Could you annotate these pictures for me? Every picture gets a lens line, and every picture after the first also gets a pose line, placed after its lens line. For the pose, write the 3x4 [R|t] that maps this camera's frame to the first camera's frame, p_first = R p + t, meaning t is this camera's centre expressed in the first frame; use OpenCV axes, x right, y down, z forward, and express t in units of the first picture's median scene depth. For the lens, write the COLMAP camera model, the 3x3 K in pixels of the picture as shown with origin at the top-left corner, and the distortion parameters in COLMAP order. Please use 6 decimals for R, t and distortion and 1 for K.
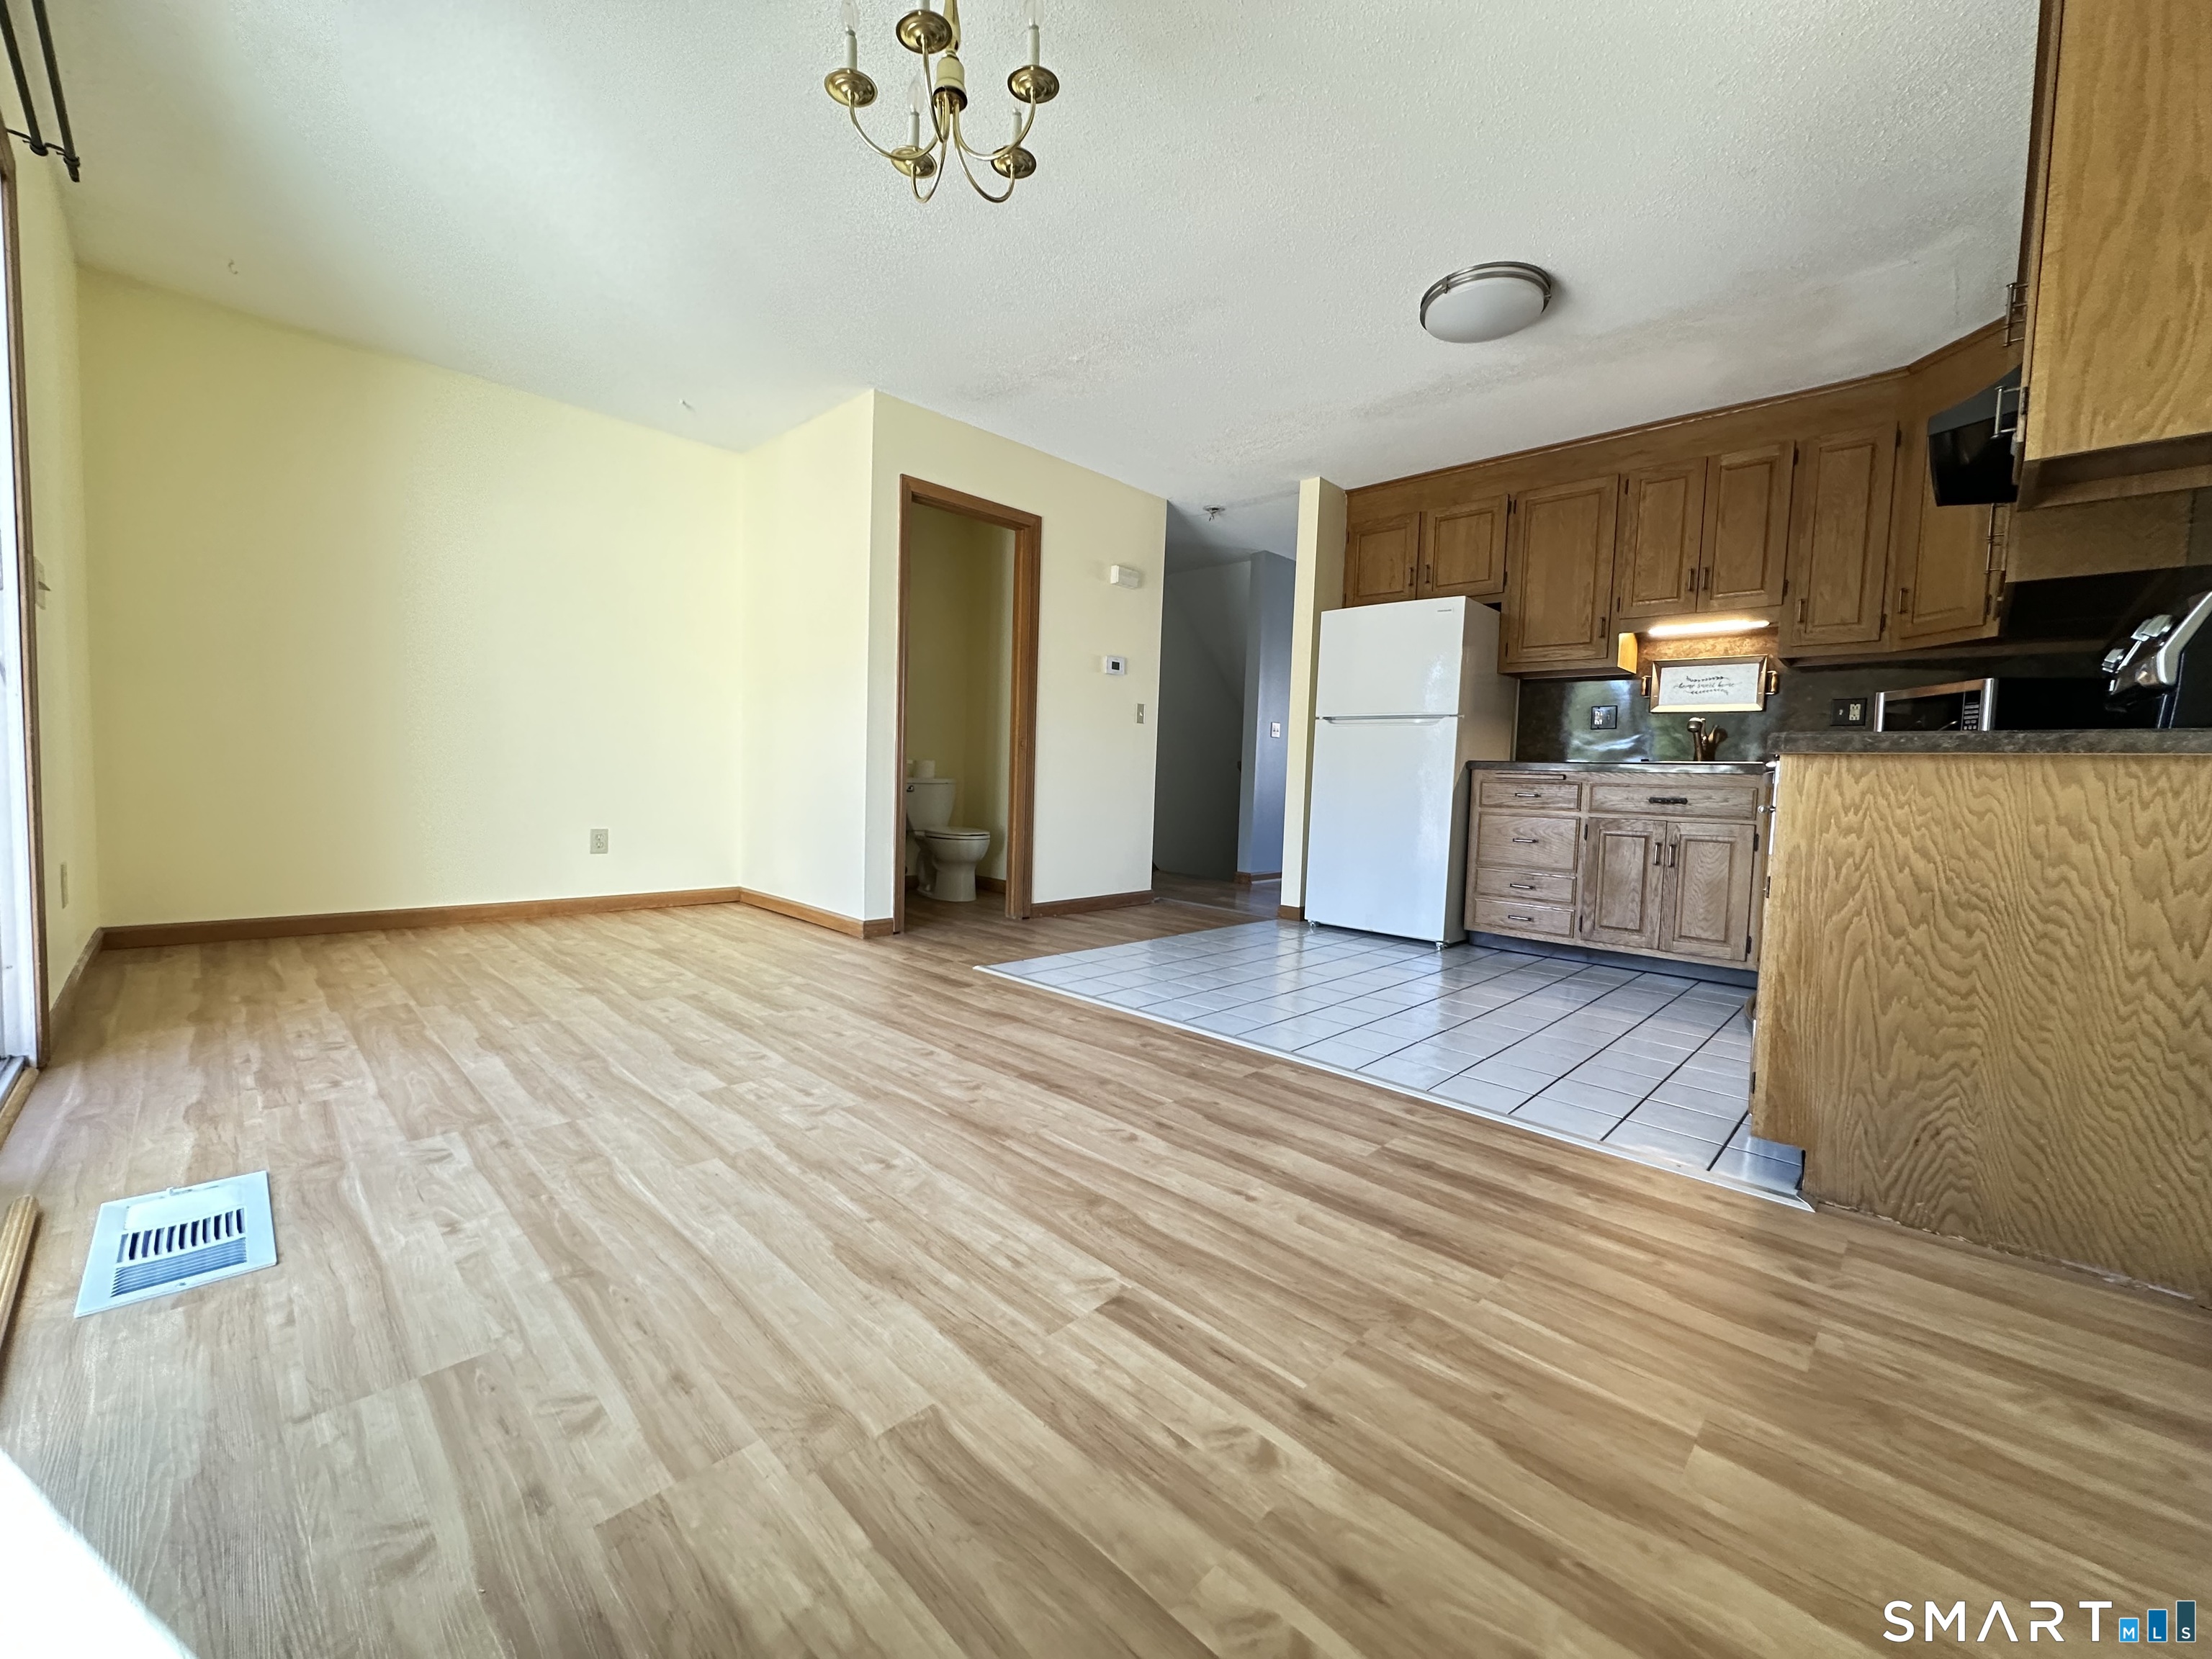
lens RADIAL K [[881.6, 0, 1107.3], [0, 881.6, 831.8], [0, 0, 1]] dist [-0.004299, 0.000318]
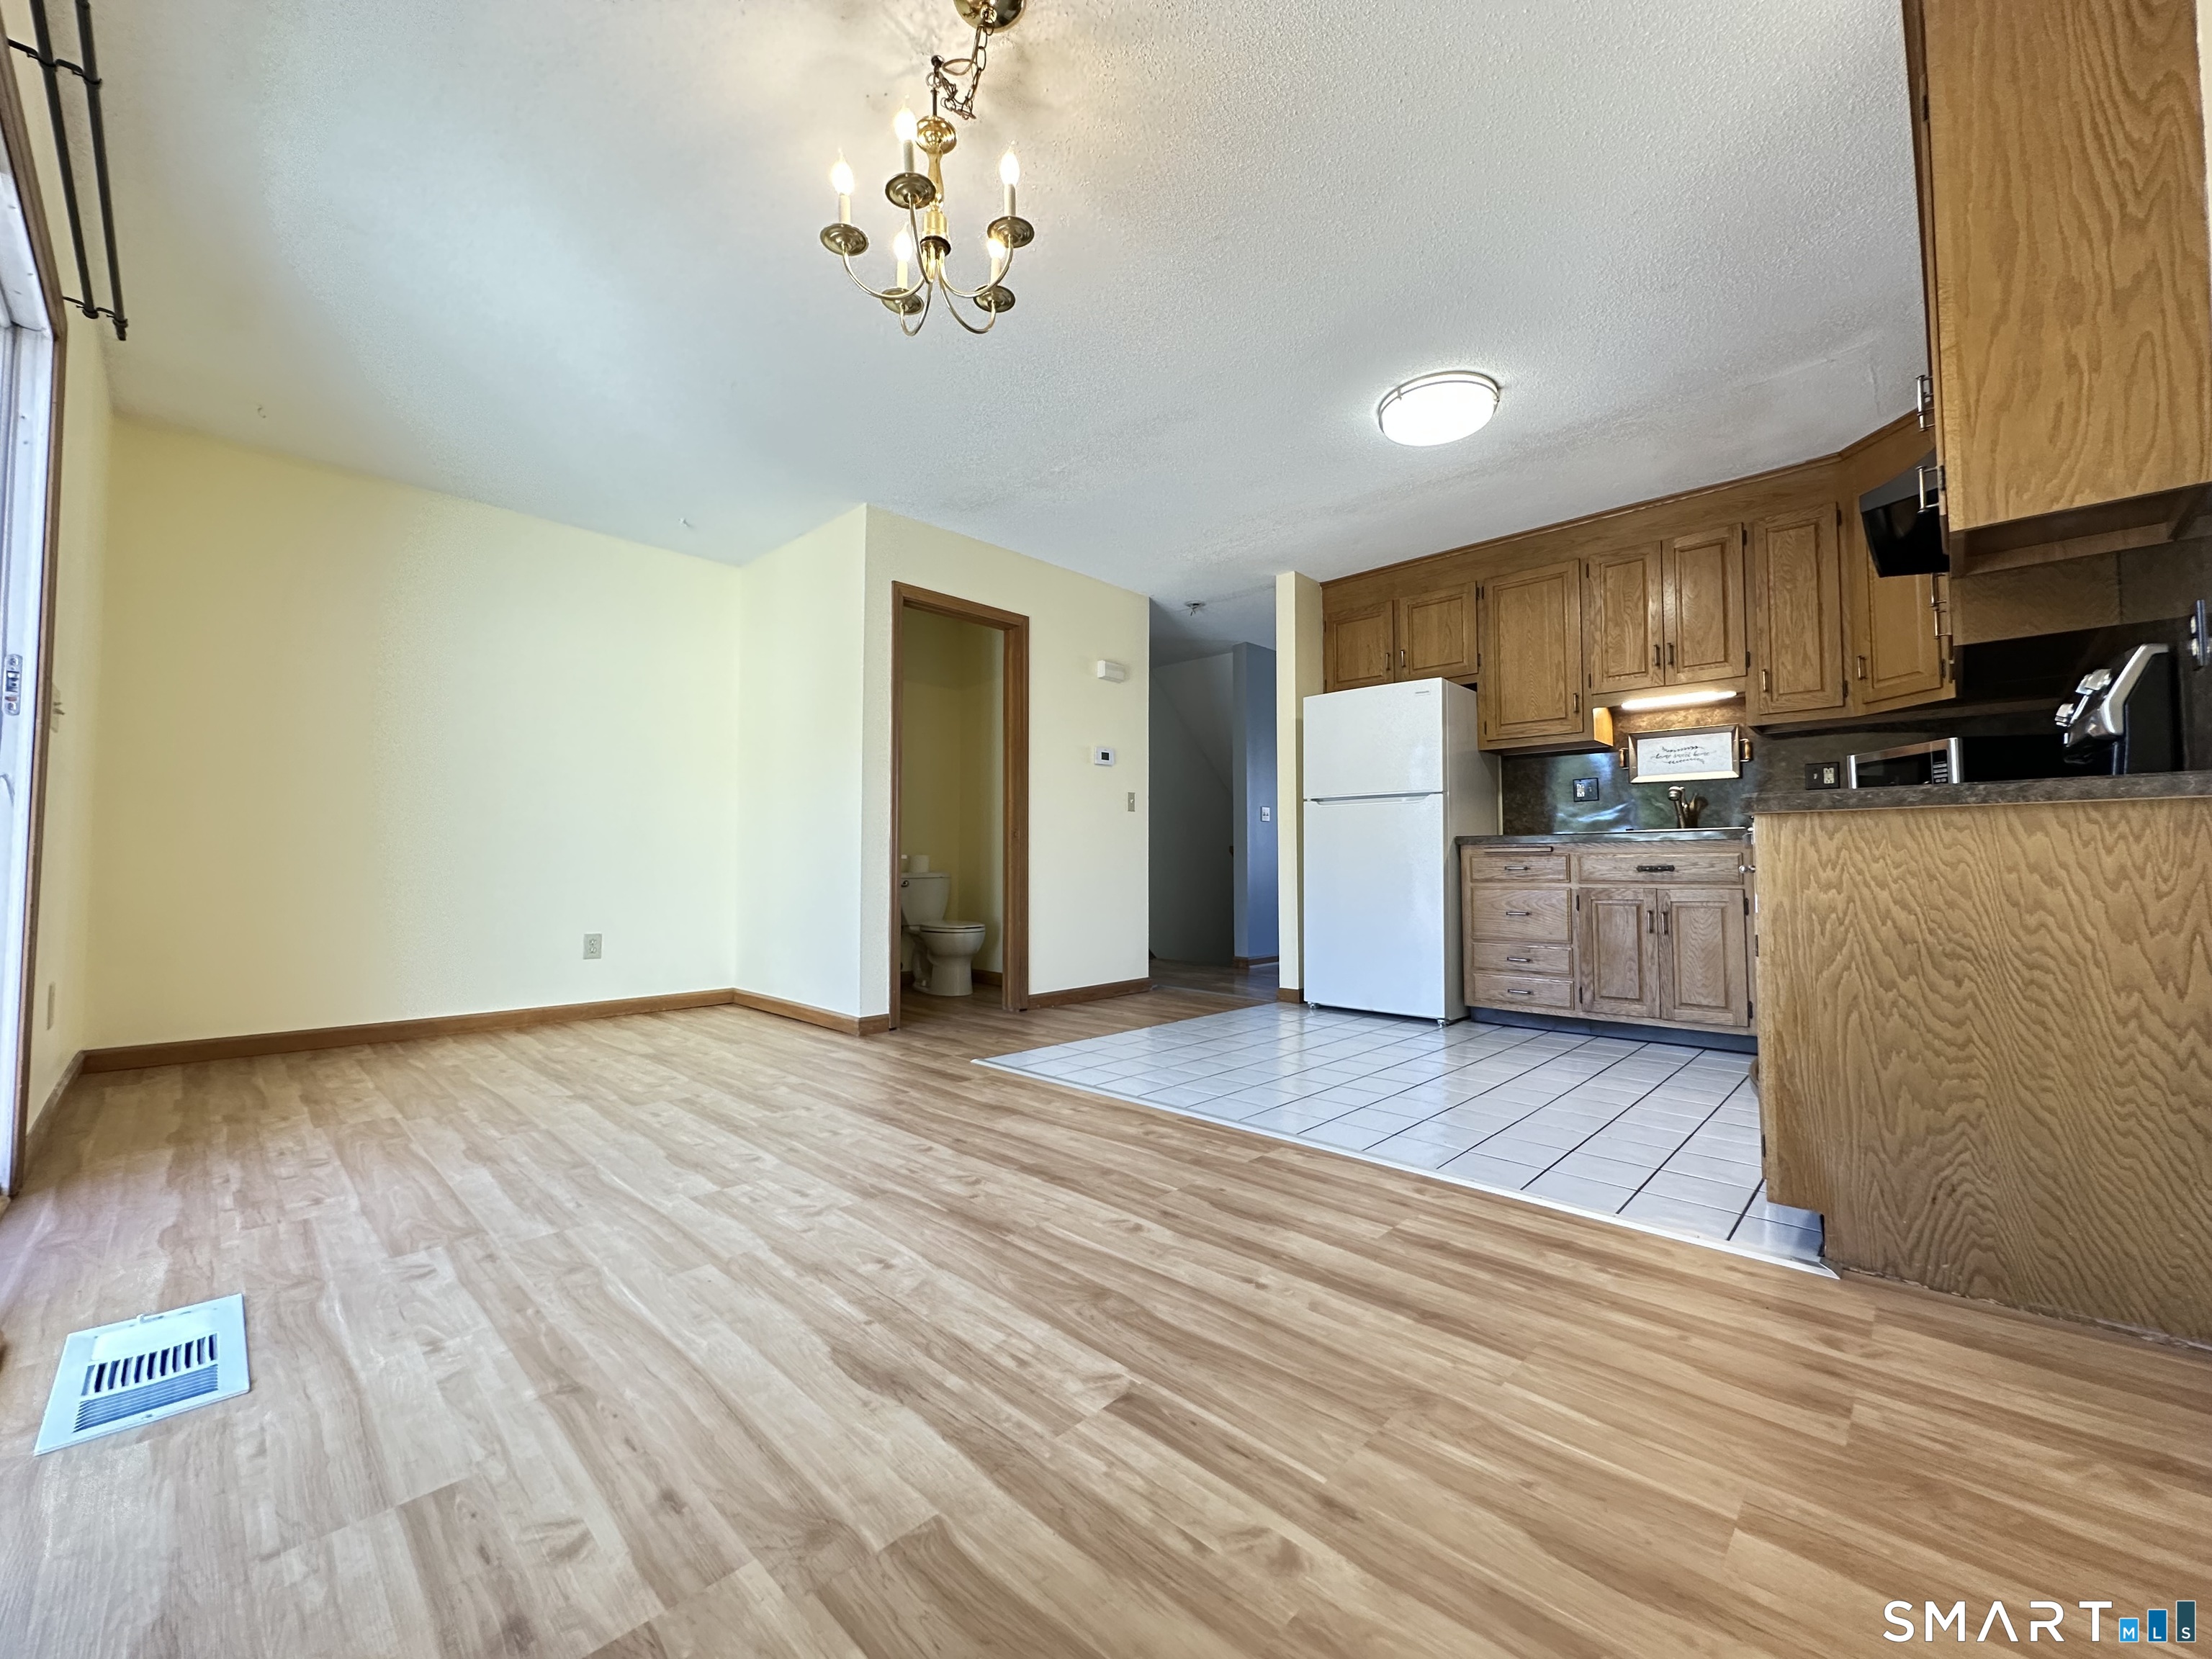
lens RADIAL K [[881.6, 0, 1106.5], [0, 881.6, 831.1], [0, 0, 1]] dist [-0.004299, 0.000318]
pose [[0.999410, -0.033541, 0.007369, 0.002177], [0.034126, 0.993997, -0.103948, 0.011474], [-0.003839, 0.104138, 0.994555, -0.014947]]
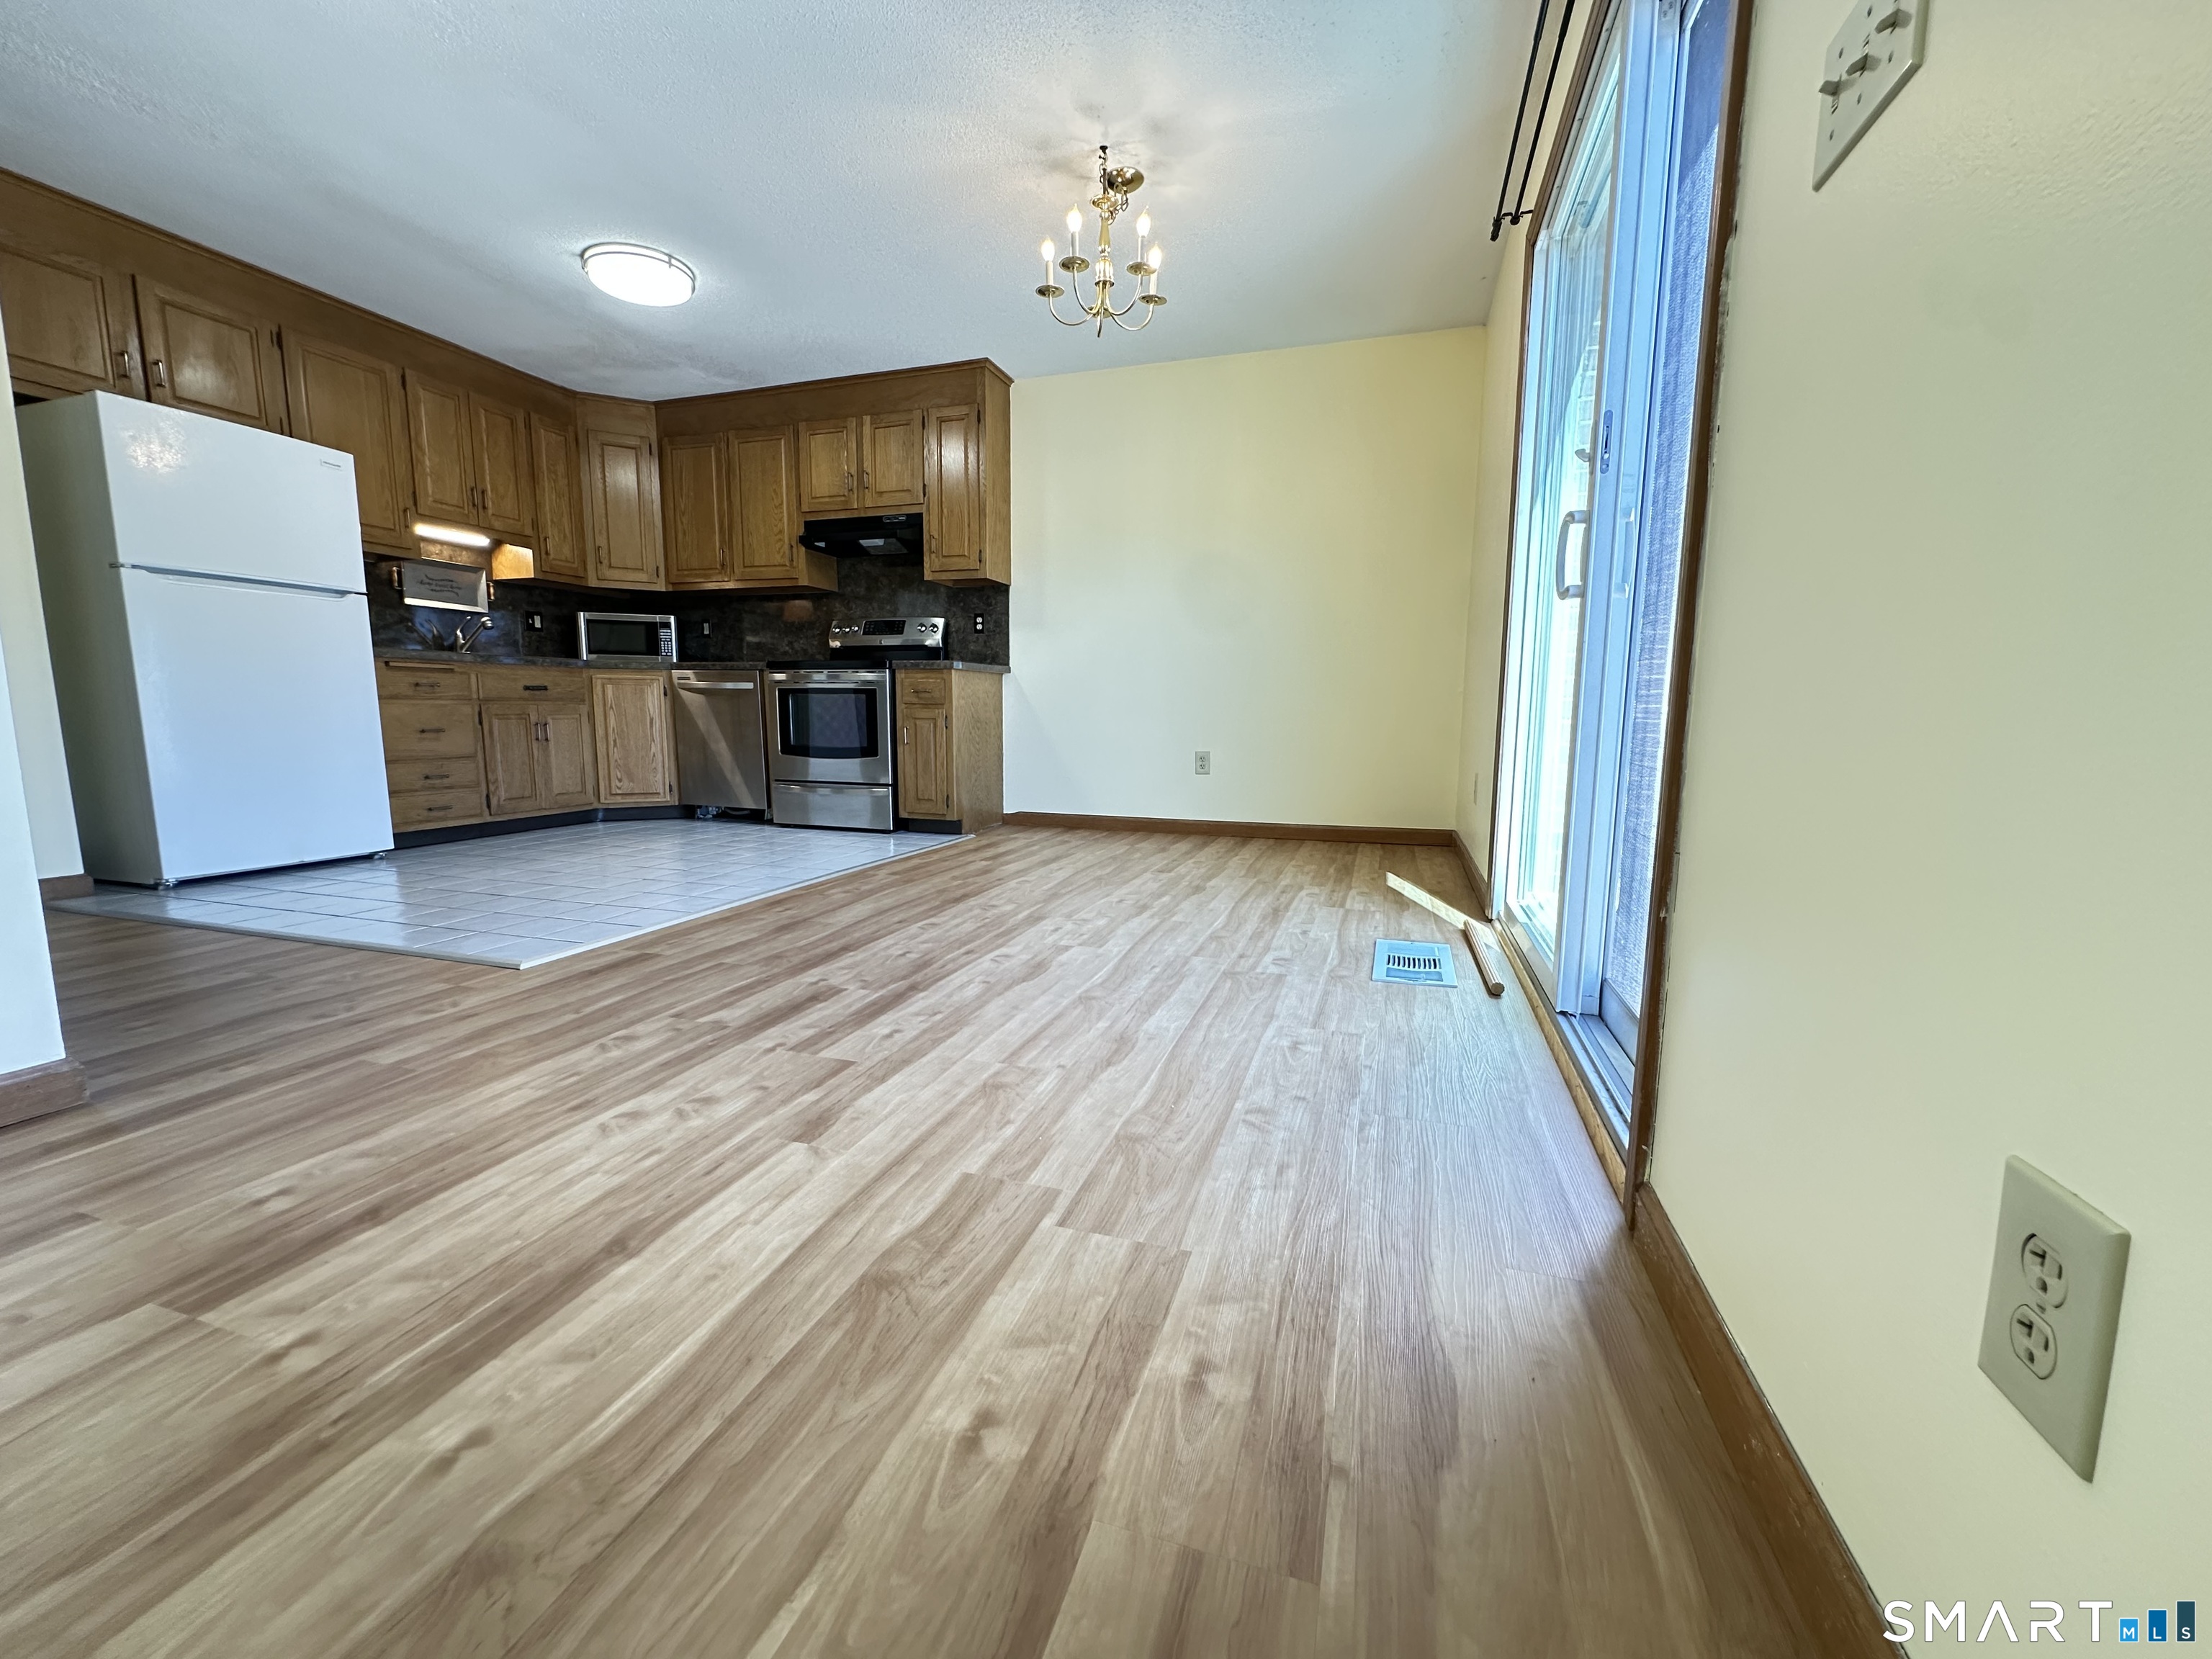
lens RADIAL K [[881.6, 0, 1105.4], [0, 881.6, 831.7], [0, 0, 1]] dist [-0.004299, 0.000318]
pose [[-0.442440, -0.158958, 0.882598, -1.724874], [0.032534, 0.980673, 0.192931, -0.102726], [-0.896208, 0.114074, -0.428718, 1.711567]]
